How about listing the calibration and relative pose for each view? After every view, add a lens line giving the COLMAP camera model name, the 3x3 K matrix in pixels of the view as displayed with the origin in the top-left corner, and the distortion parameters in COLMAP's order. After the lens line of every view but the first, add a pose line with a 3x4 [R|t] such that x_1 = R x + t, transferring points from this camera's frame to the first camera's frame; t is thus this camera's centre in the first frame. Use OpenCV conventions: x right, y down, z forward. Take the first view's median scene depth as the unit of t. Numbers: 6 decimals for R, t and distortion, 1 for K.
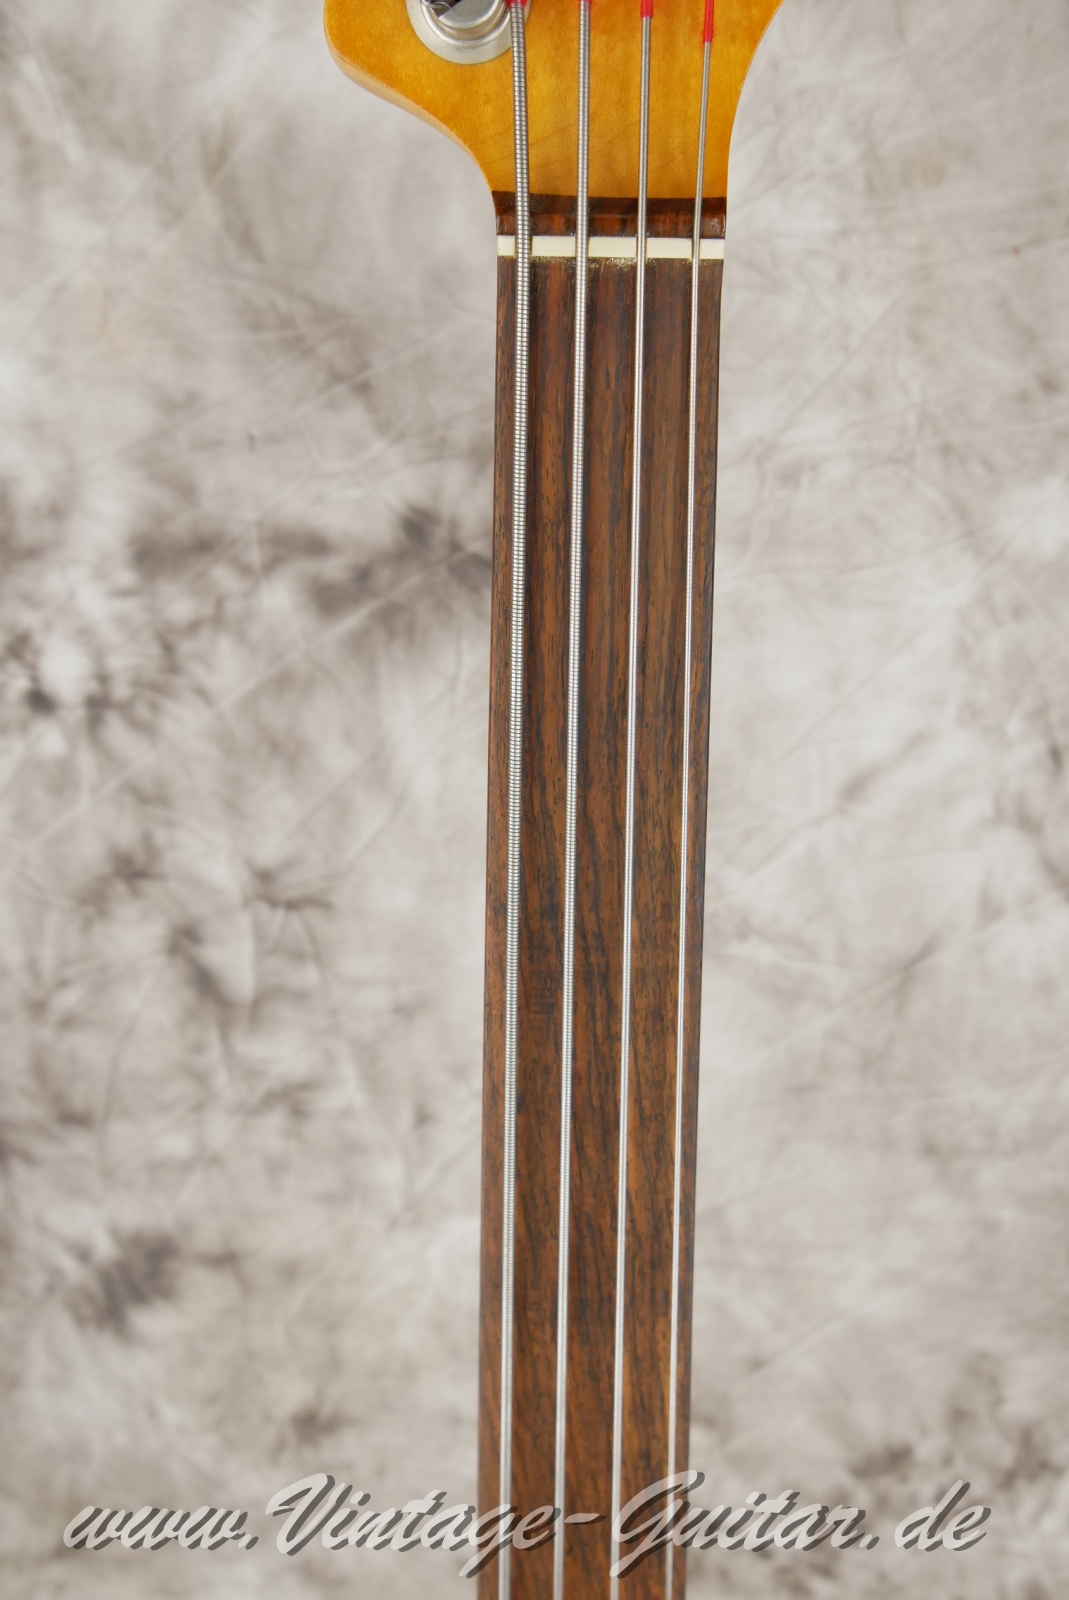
lens RADIAL K [[1466.2, 0, 531.0], [0, 1466.2, 789.9], [0, 0, 1]] dist [-0.036246, 0.000000]
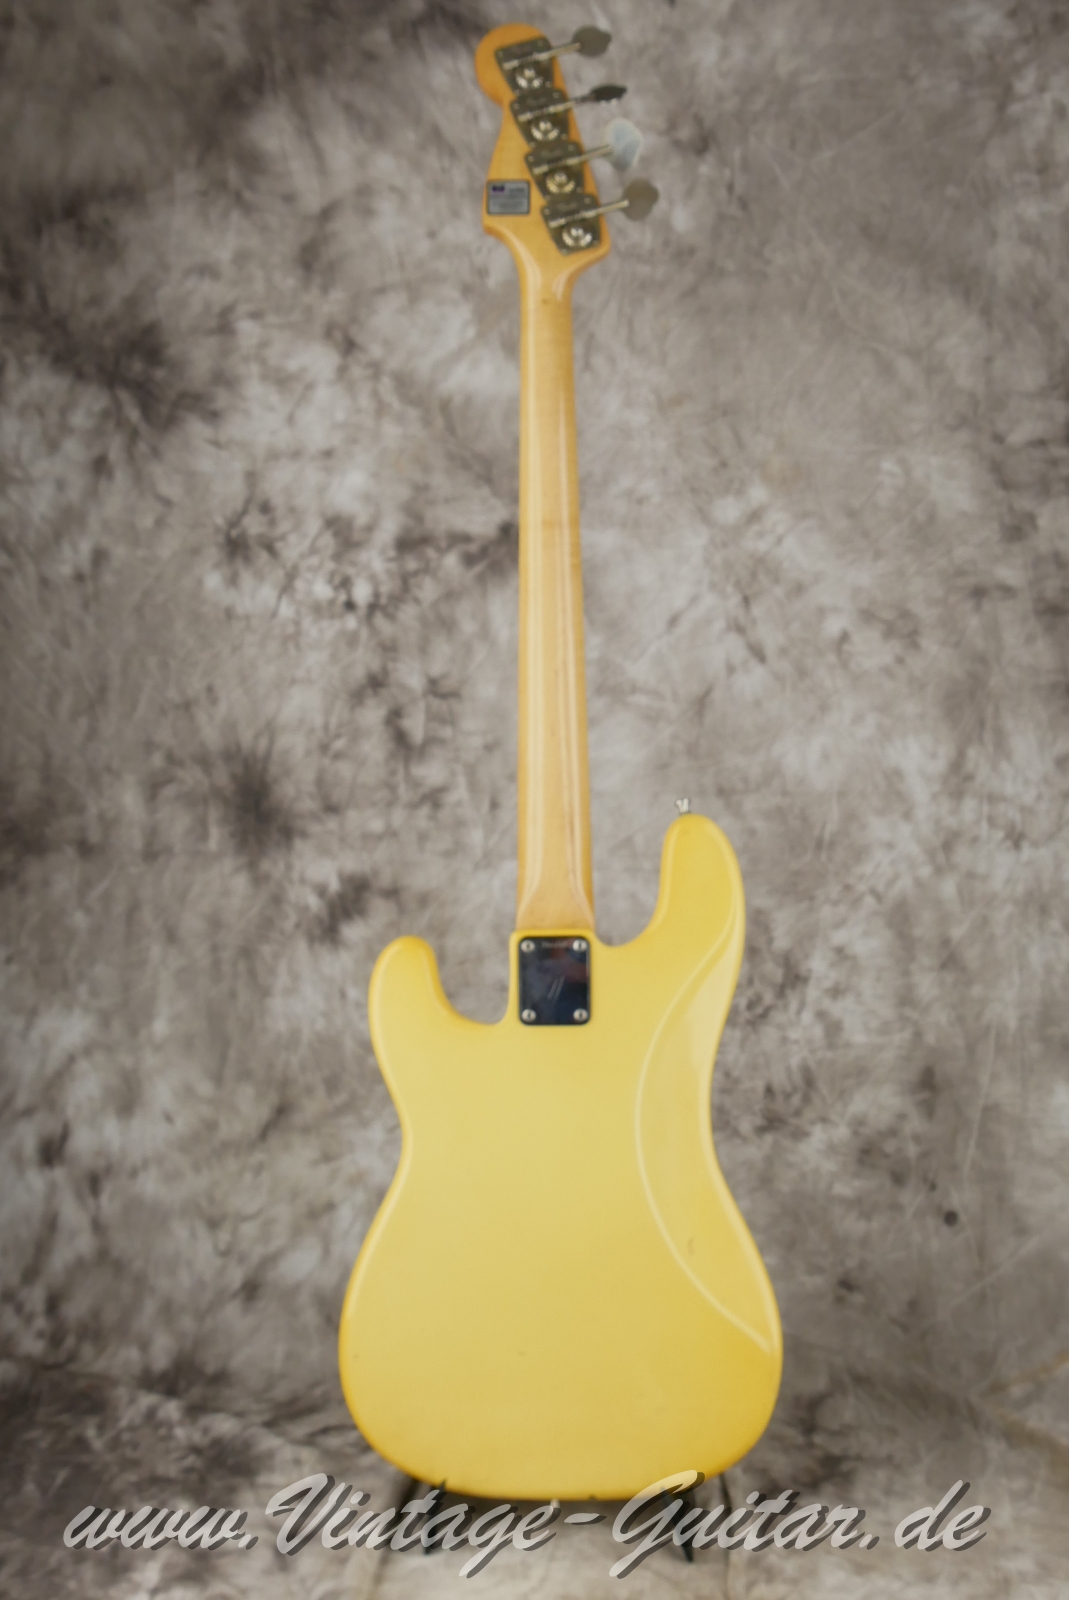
lens RADIAL K [[1467.2, 0, 515.8], [0, 1467.2, 805.6], [0, 0, 1]] dist [-0.033413, 0.000000]
pose [[0.999825, 0.016347, 0.009090, -0.068100], [-0.009856, 0.873493, -0.486738, 1.439908], [-0.015897, 0.486563, 0.873501, -1.018590]]
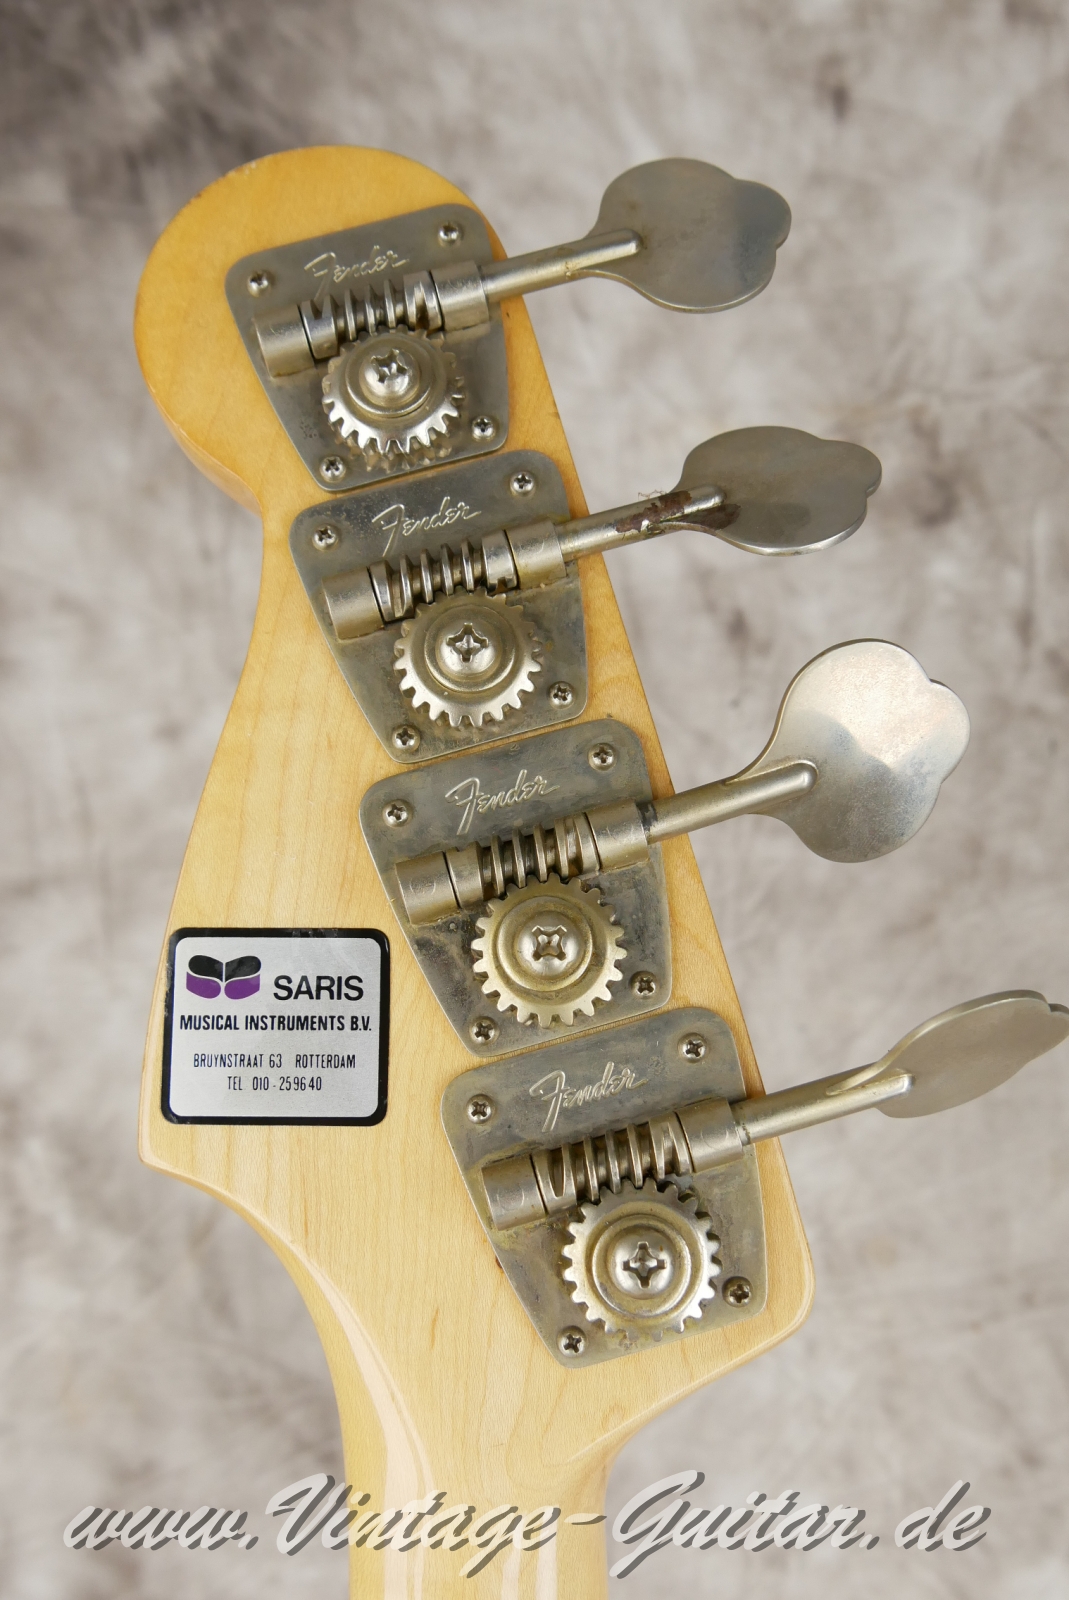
lens RADIAL K [[1467.2, 0, 529.4], [0, 1467.2, 809.1], [0, 0, 1]] dist [-0.033413, 0.000000]
pose [[0.999007, 0.011477, 0.043054, -0.024878], [0.014470, 0.830328, -0.557088, -0.081003], [-0.042142, 0.557157, 0.829337, -0.038614]]
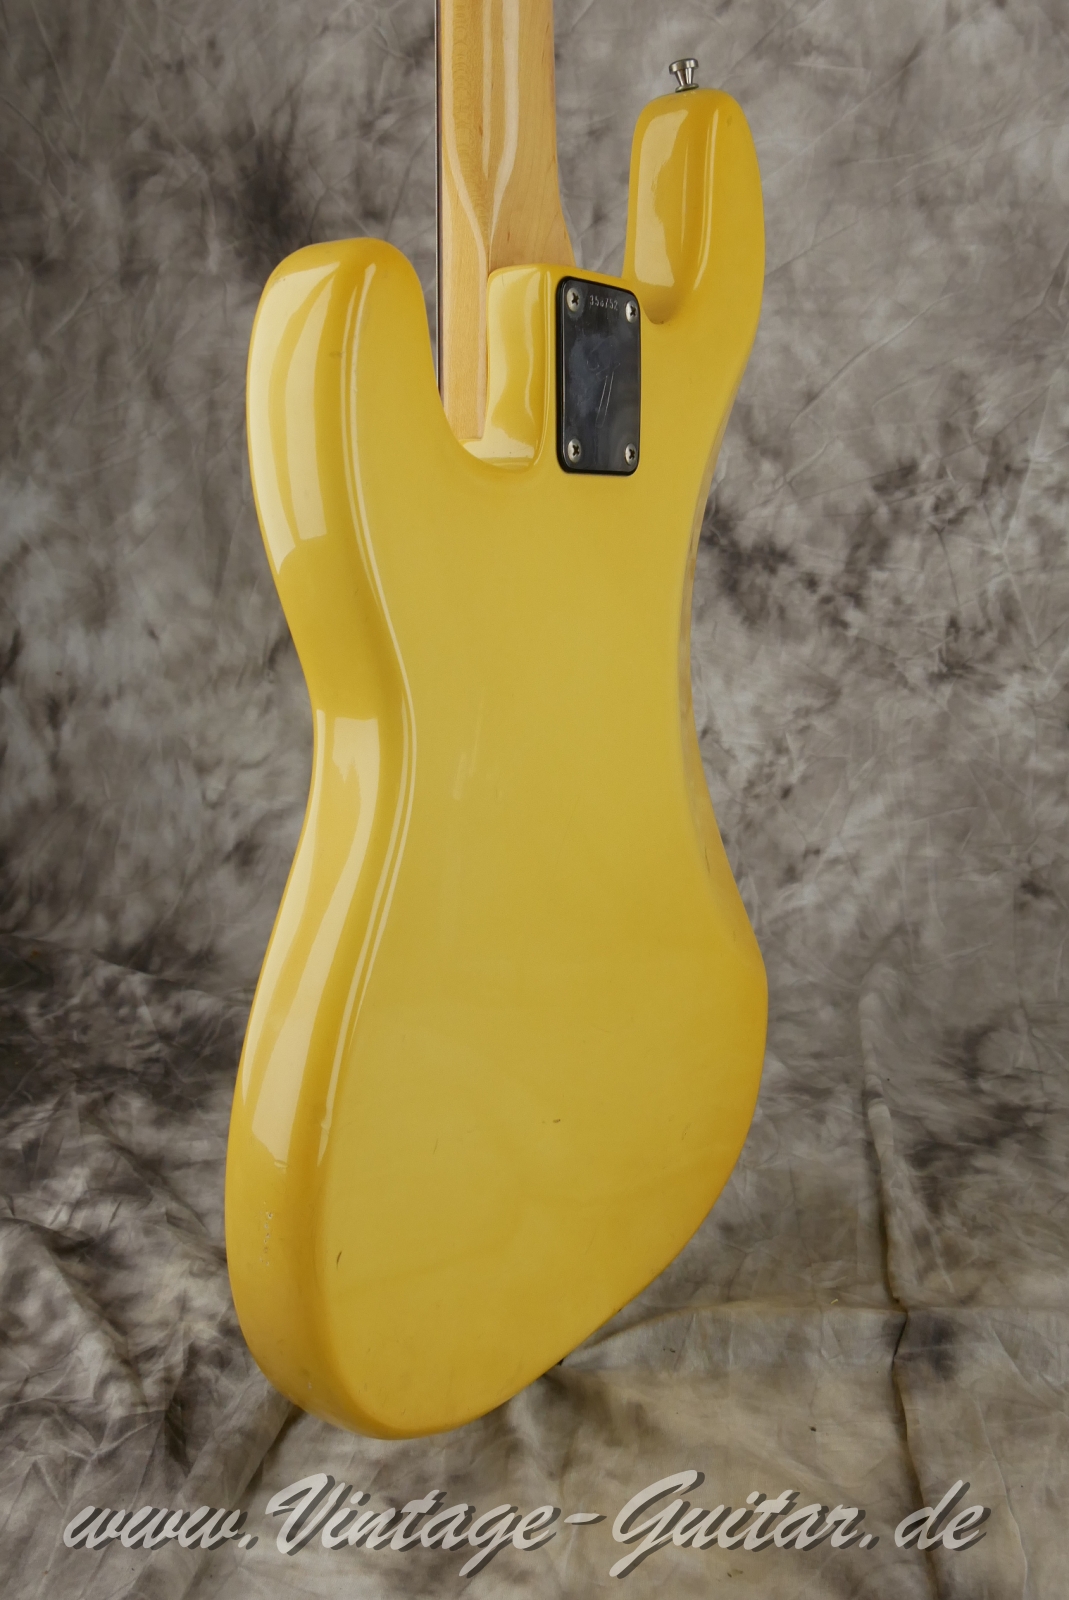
lens RADIAL K [[1467.2, 0, 534.5], [0, 1467.2, 809.8], [0, 0, 1]] dist [-0.033413, 0.000000]
pose [[0.997123, 0.070482, -0.027899, -0.060262], [-0.075623, 0.950276, -0.302086, 1.454683], [0.005220, 0.303327, 0.952872, -0.329334]]
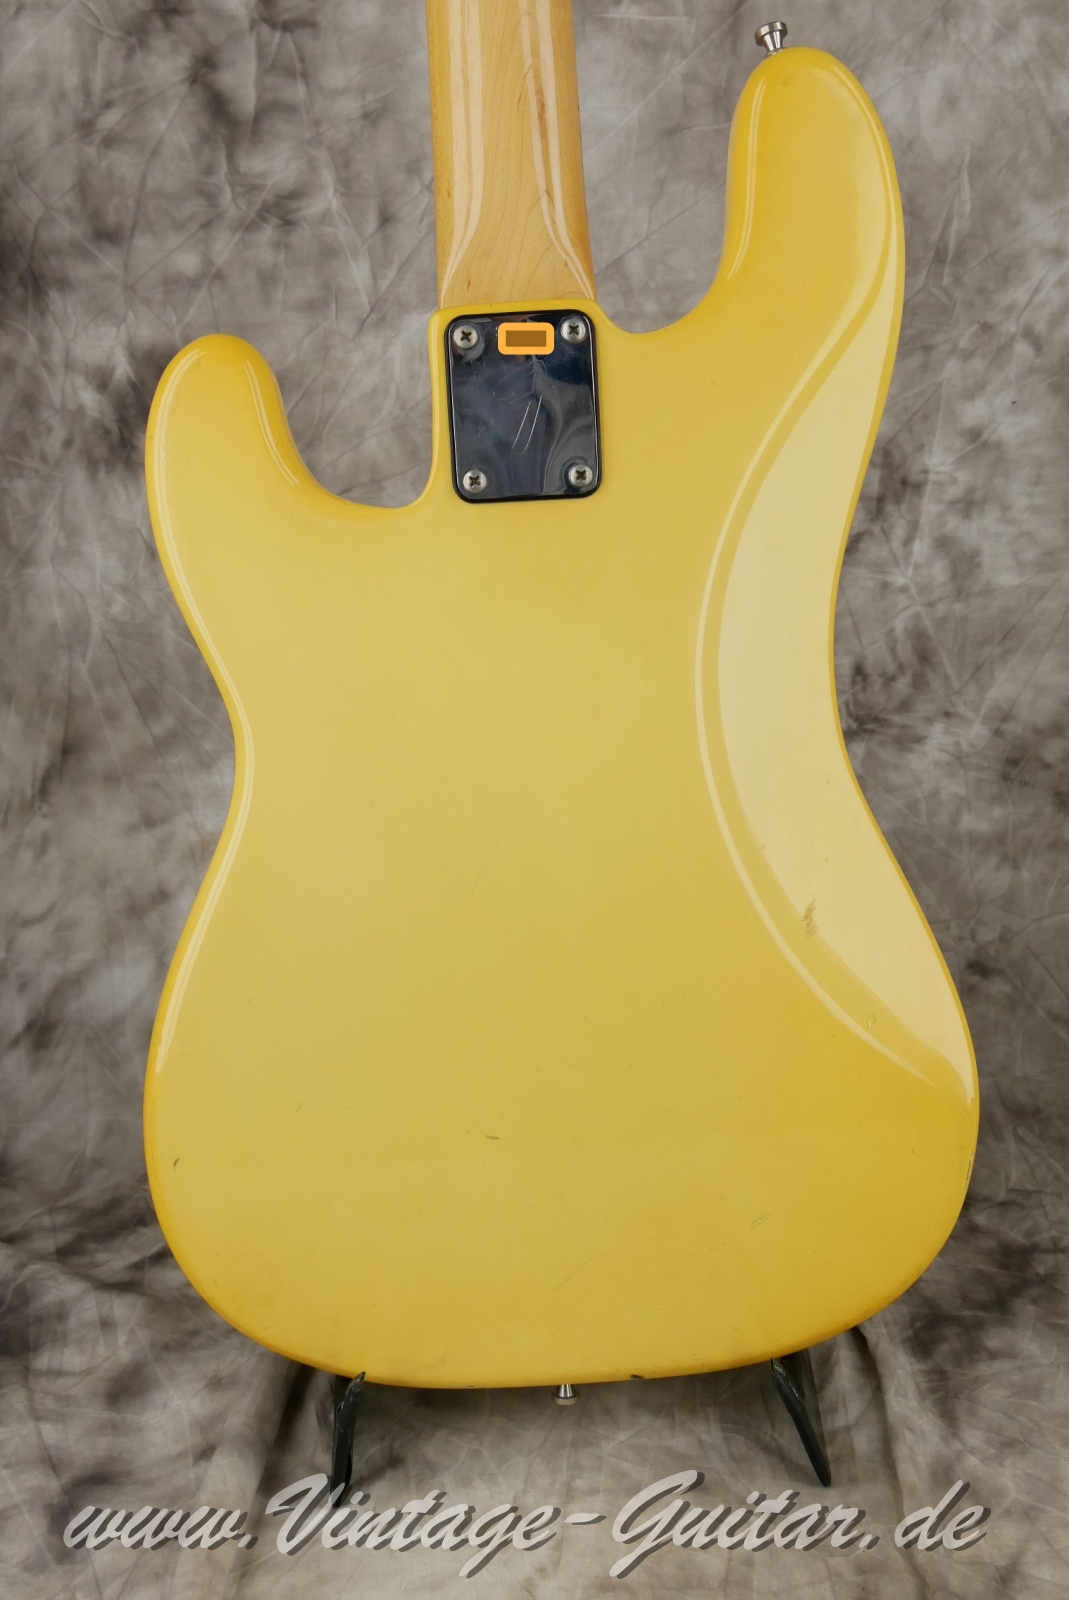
lens RADIAL K [[1467.2, 0, 530.3], [0, 1467.2, 803.9], [0, 0, 1]] dist [-0.033413, 0.000000]
pose [[0.996351, -0.039295, 0.075765, -0.071906], [0.060276, 0.952448, -0.298679, 1.230705], [-0.060425, 0.302156, 0.951342, -0.076501]]
